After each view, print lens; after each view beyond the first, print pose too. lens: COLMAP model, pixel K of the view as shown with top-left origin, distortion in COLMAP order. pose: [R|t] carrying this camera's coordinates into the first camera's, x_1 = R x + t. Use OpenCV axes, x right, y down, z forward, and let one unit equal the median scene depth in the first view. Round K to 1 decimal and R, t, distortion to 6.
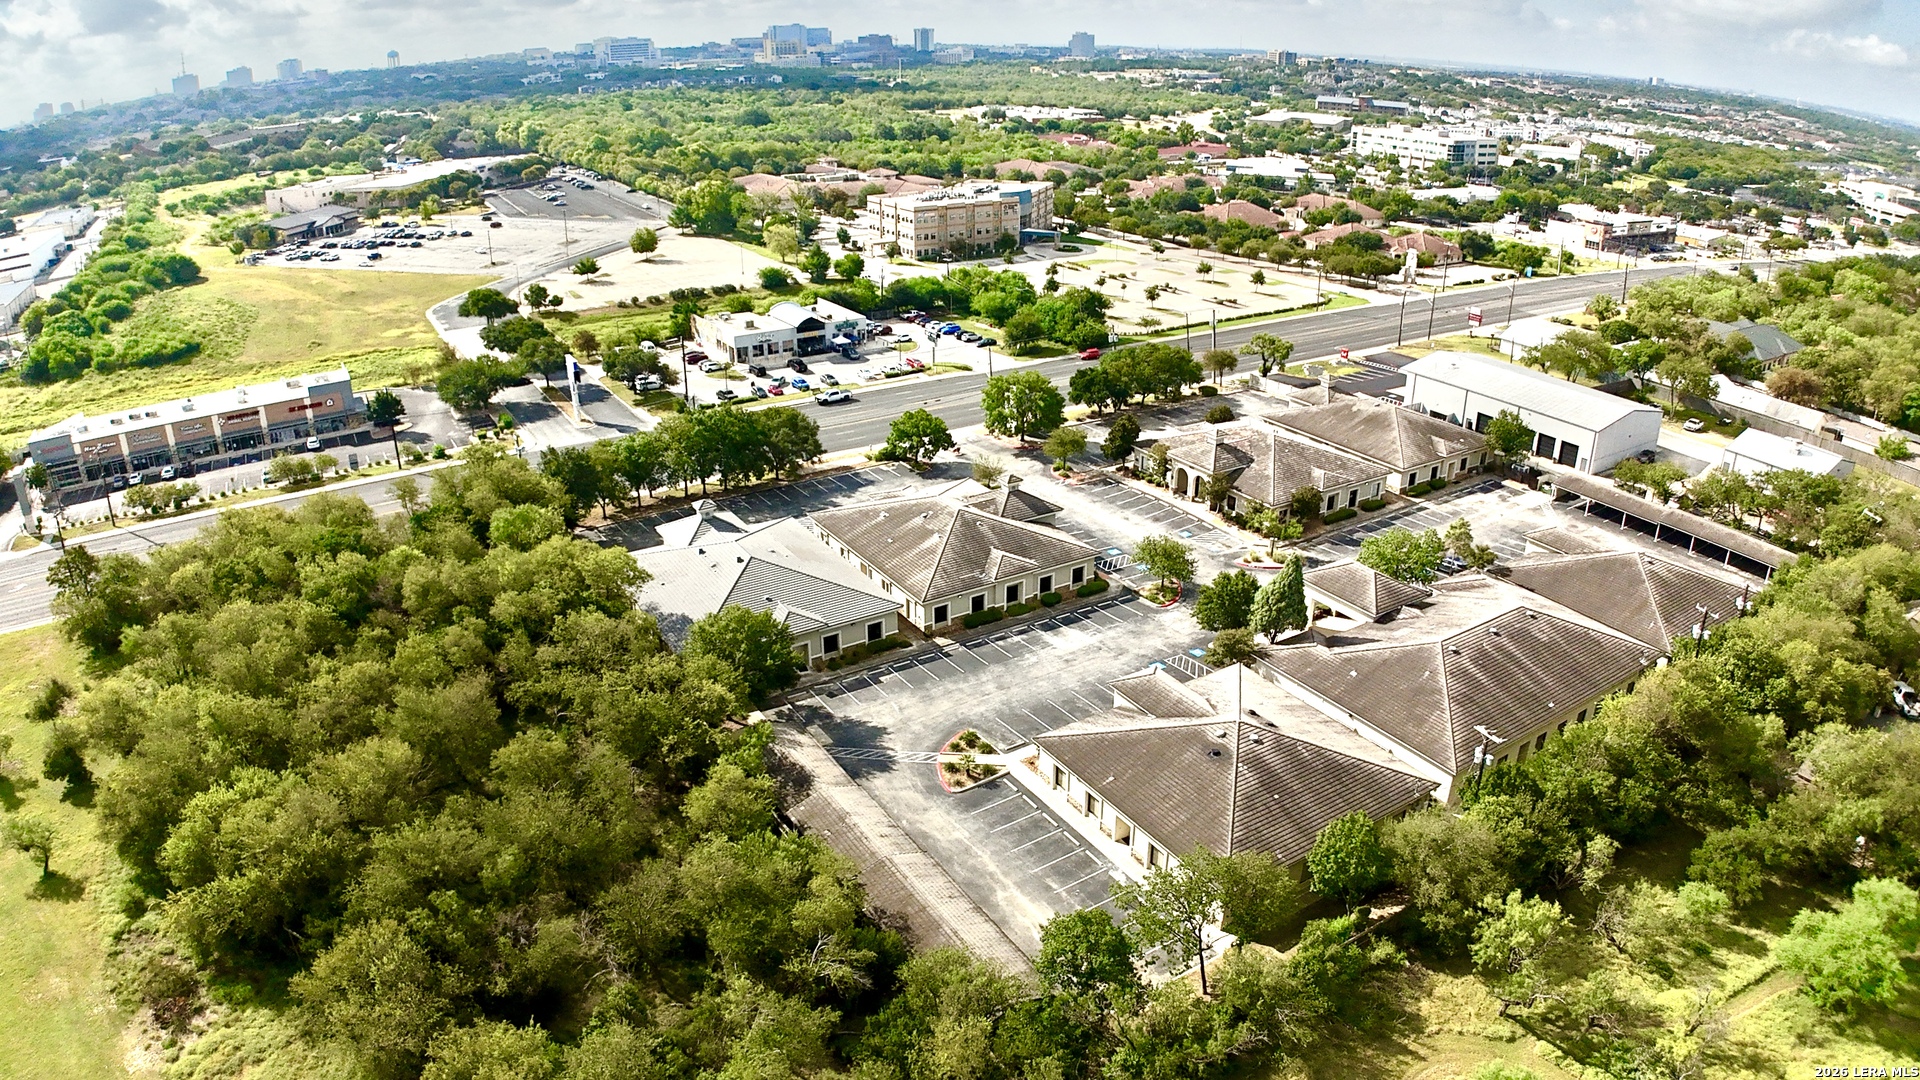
lens RADIAL K [[1186.7, 0, 960.0], [0, 1186.7, 540.0], [0, 0, 1]] dist [-0.181611, 0.016843]
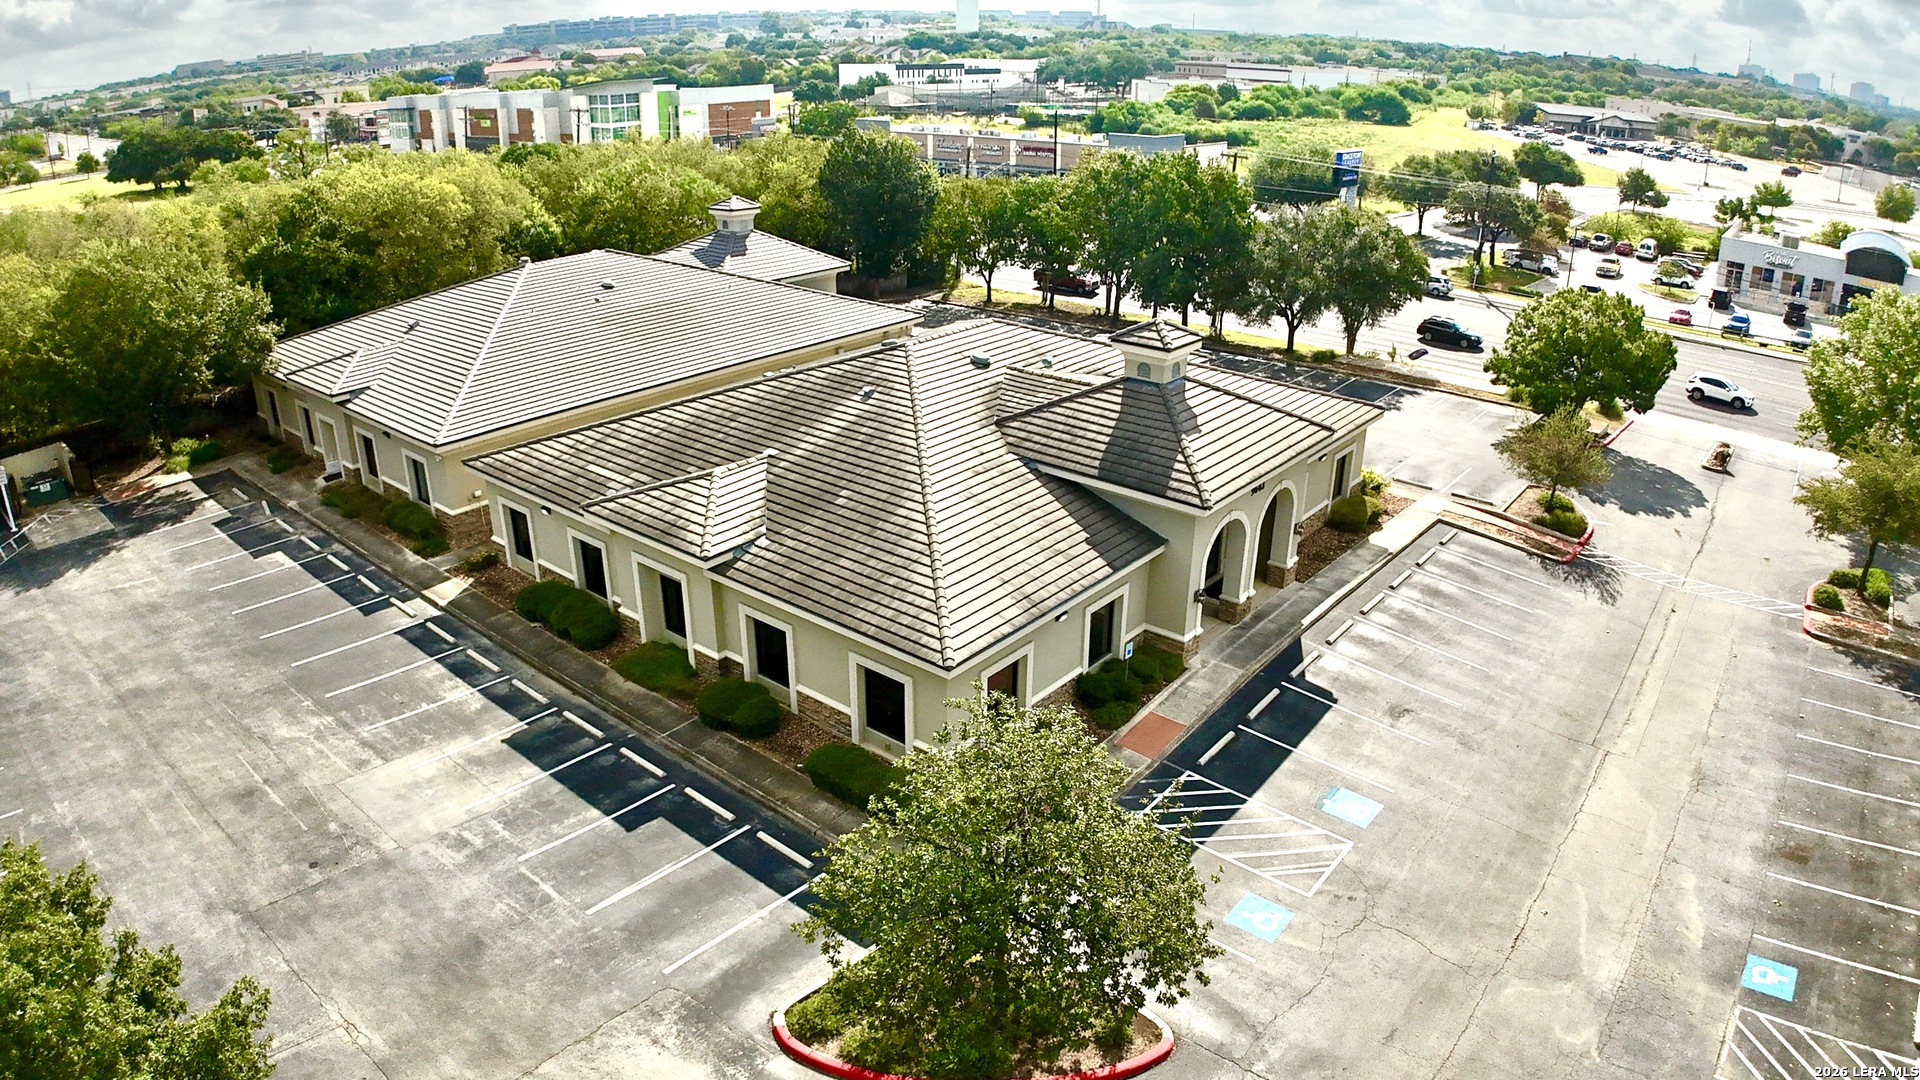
lens RADIAL K [[1191.4, 0, 963.2], [0, 1191.4, 540.2], [0, 0, 1]] dist [-0.194688, 0.028172]
pose [[0.322720, 0.379661, -0.867011, 0.208510], [-0.384797, 0.889534, 0.246294, -0.044511], [0.864745, 0.254139, 0.433163, 0.637845]]
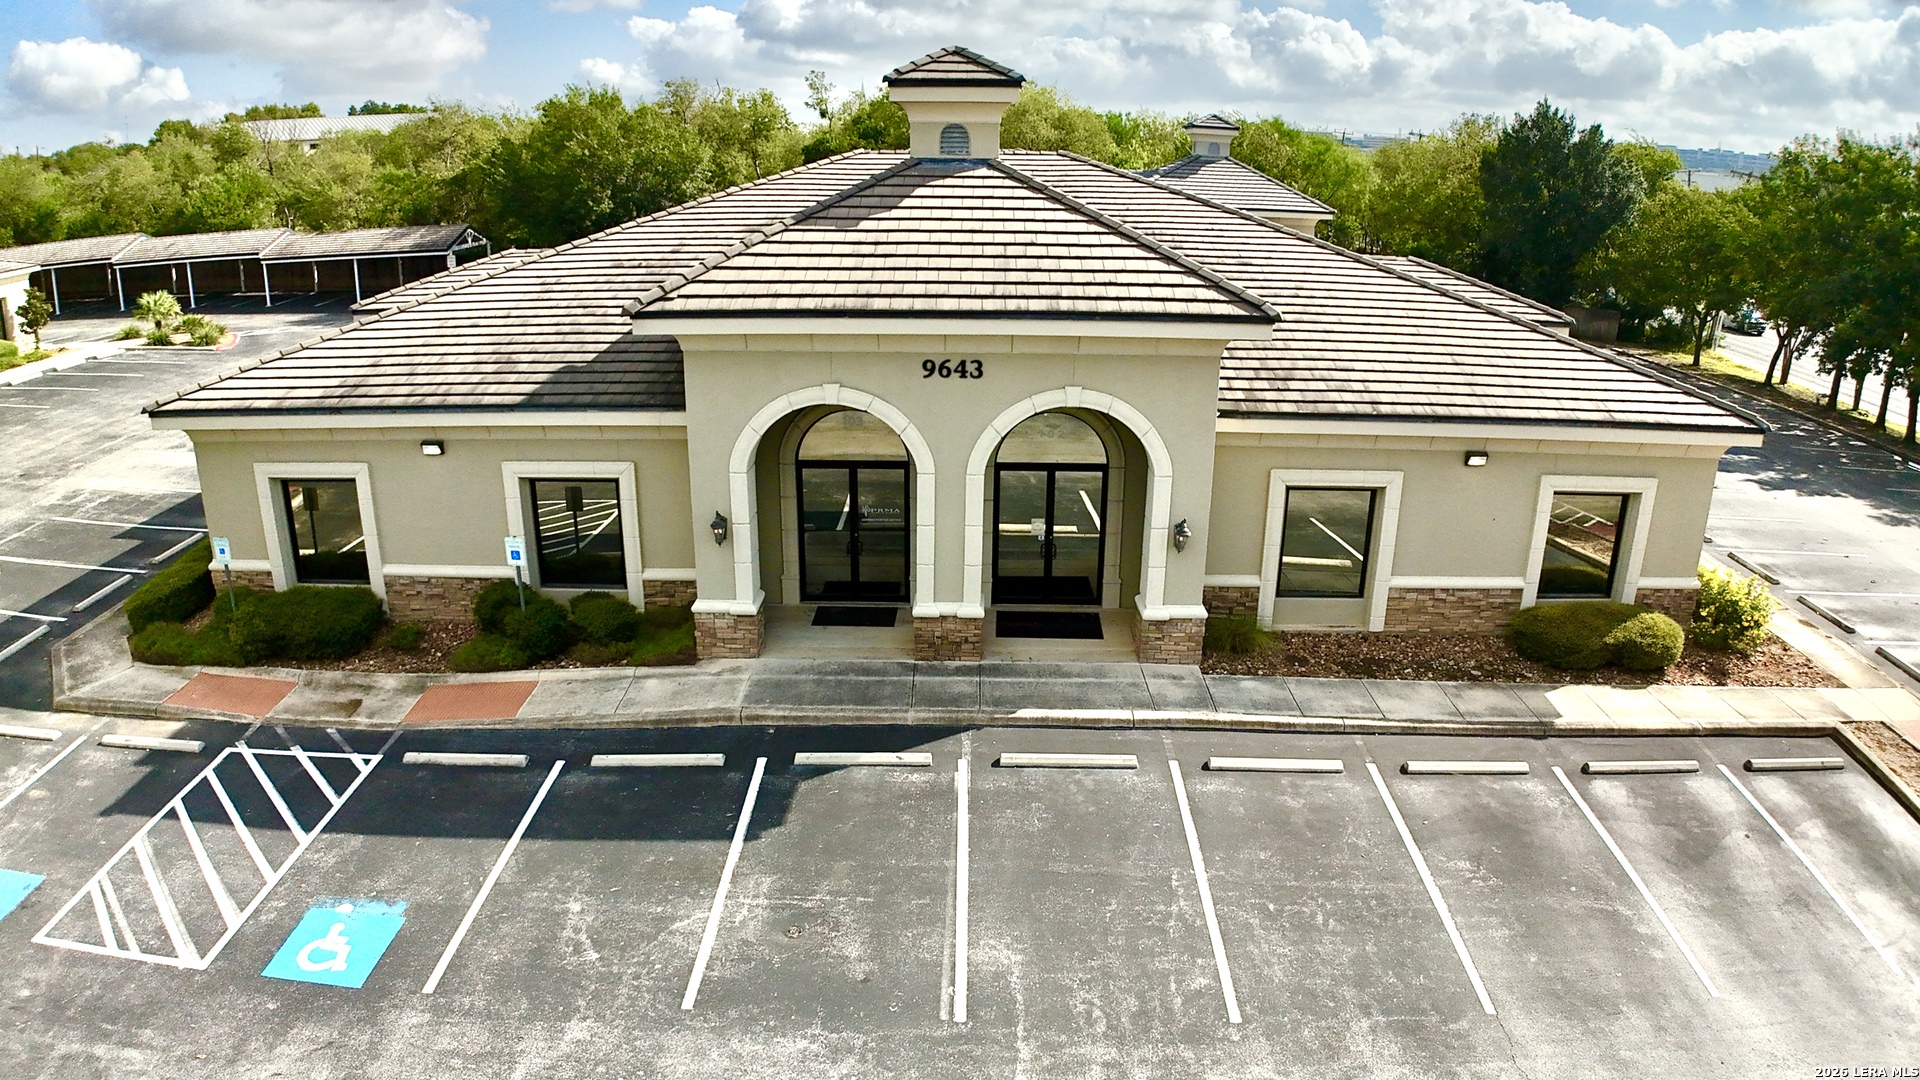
lens RADIAL K [[1191.4, 0, 963.2], [0, 1191.4, 540.2], [0, 0, 1]] dist [-0.194688, 0.028172]
pose [[-0.529116, 0.265311, -0.806006, 0.126394], [-0.349266, 0.797577, 0.491818, -0.057254], [0.773336, 0.541739, -0.329347, 0.802101]]
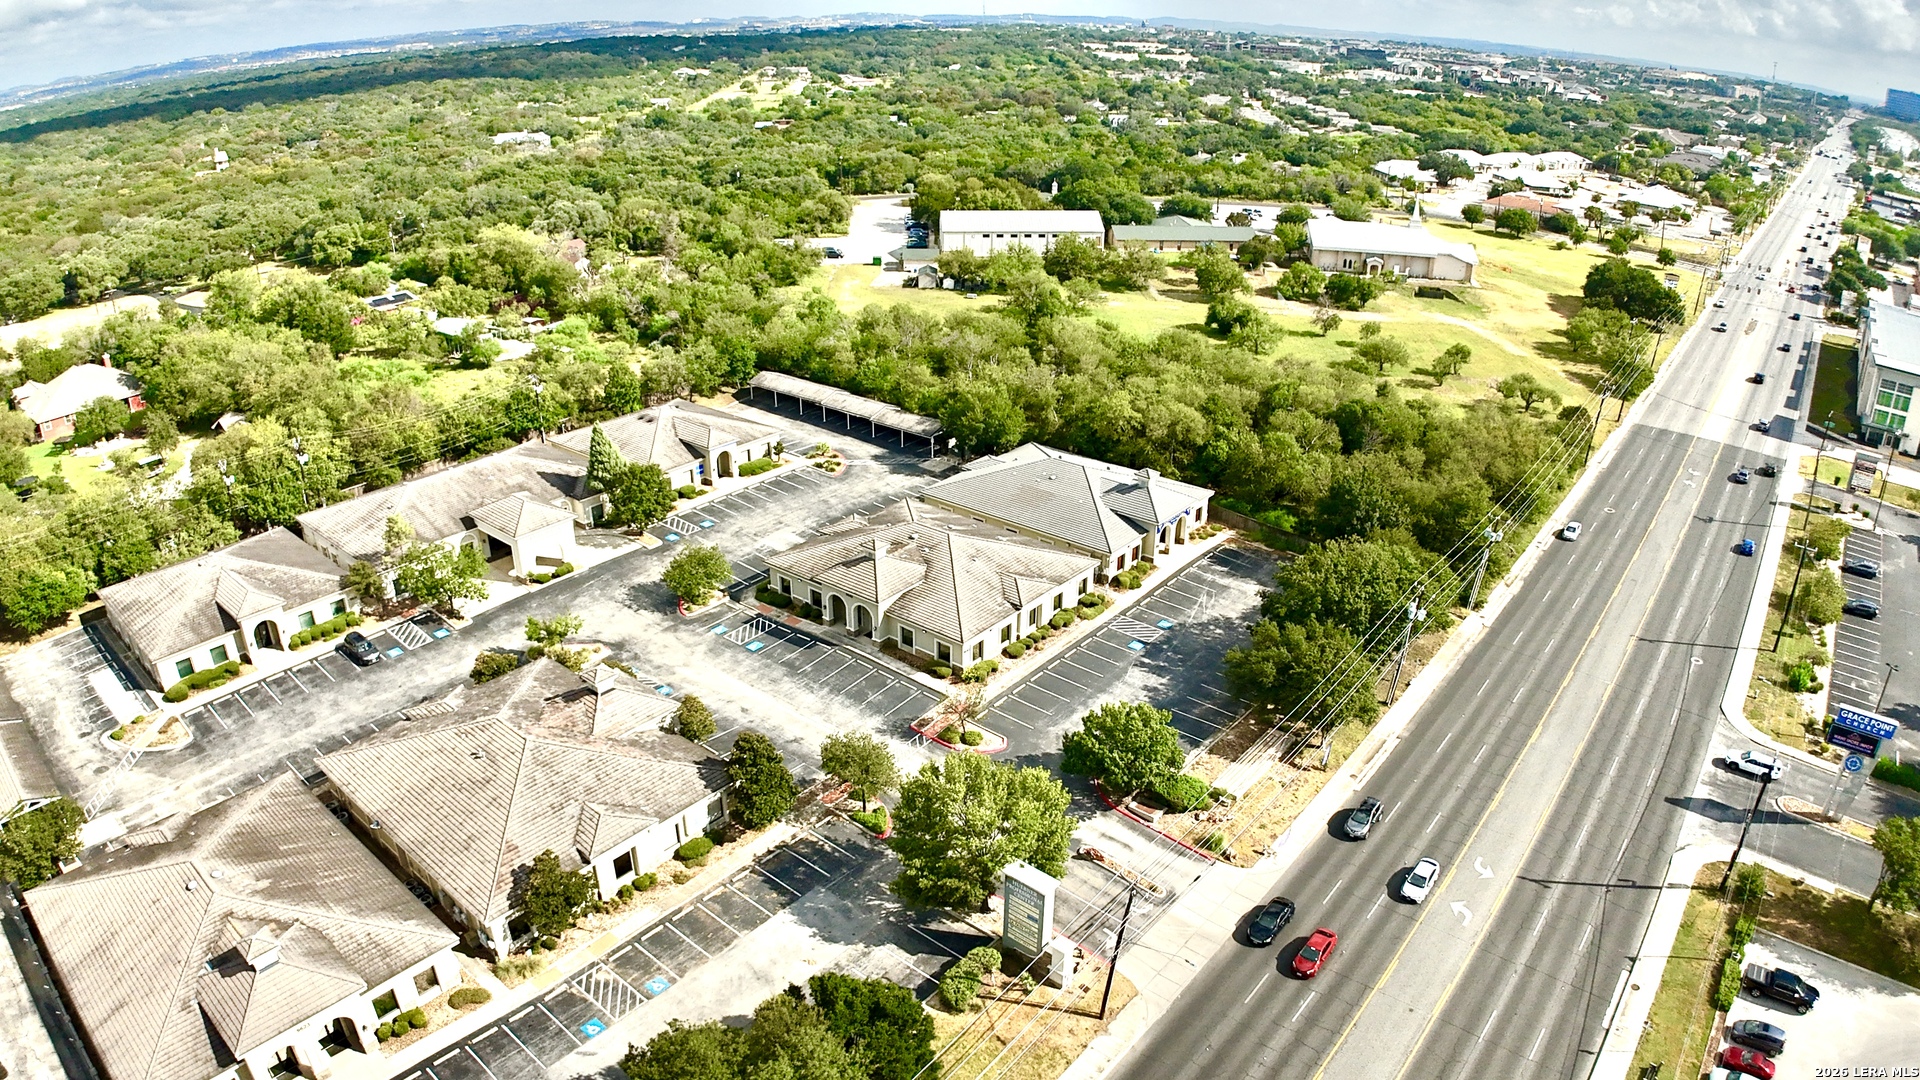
lens RADIAL K [[1186.7, 0, 960.0], [0, 1186.7, 540.0], [0, 0, 1]] dist [-0.181611, 0.016843]
pose [[-0.945102, 0.135571, -0.297326, 0.176478], [-0.131330, 0.675578, 0.725498, -0.504259], [0.299224, 0.724717, -0.620685, 1.148728]]
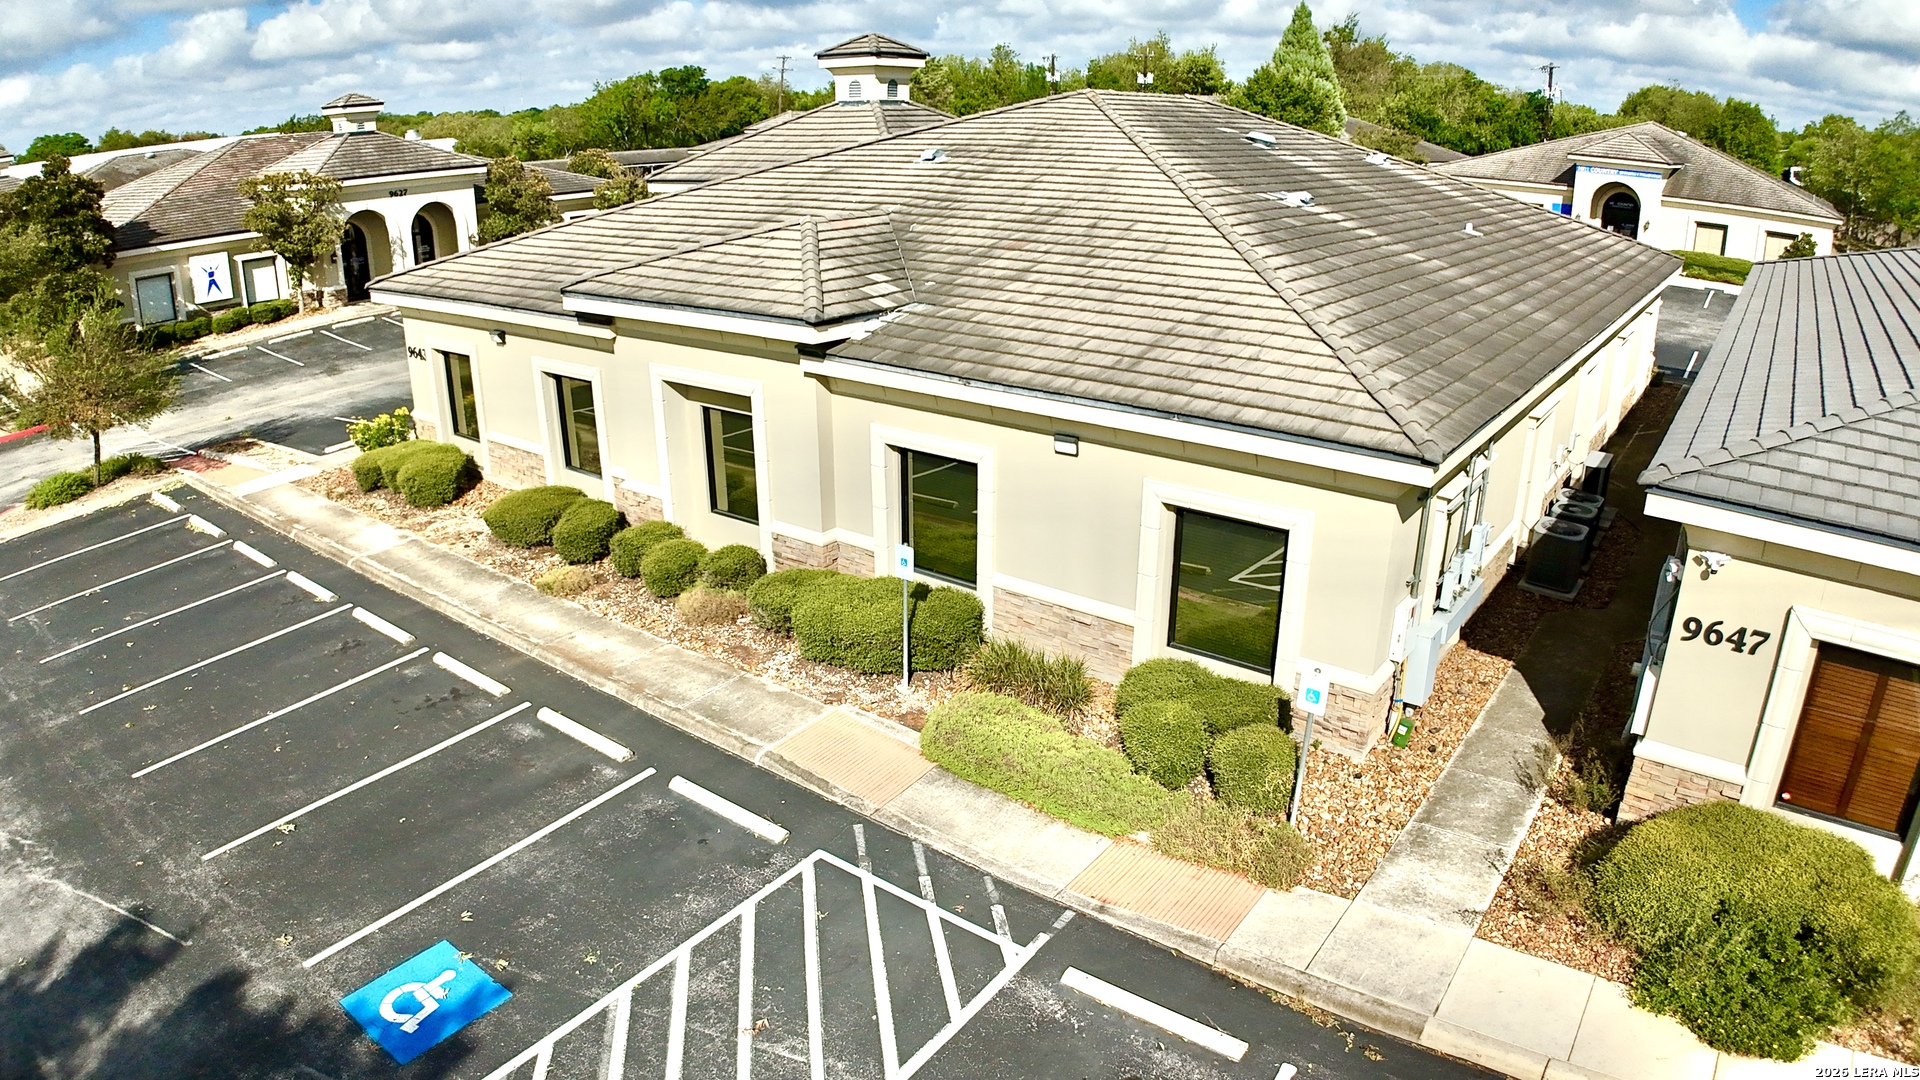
lens RADIAL K [[1186.7, 0, 960.0], [0, 1186.7, 540.0], [0, 0, 1]] dist [-0.181611, 0.016843]
pose [[-0.357962, -0.318454, 0.877753, -0.146680], [0.376971, 0.810740, 0.447877, -0.051636], [-0.854258, 0.491210, -0.170166, 0.798123]]
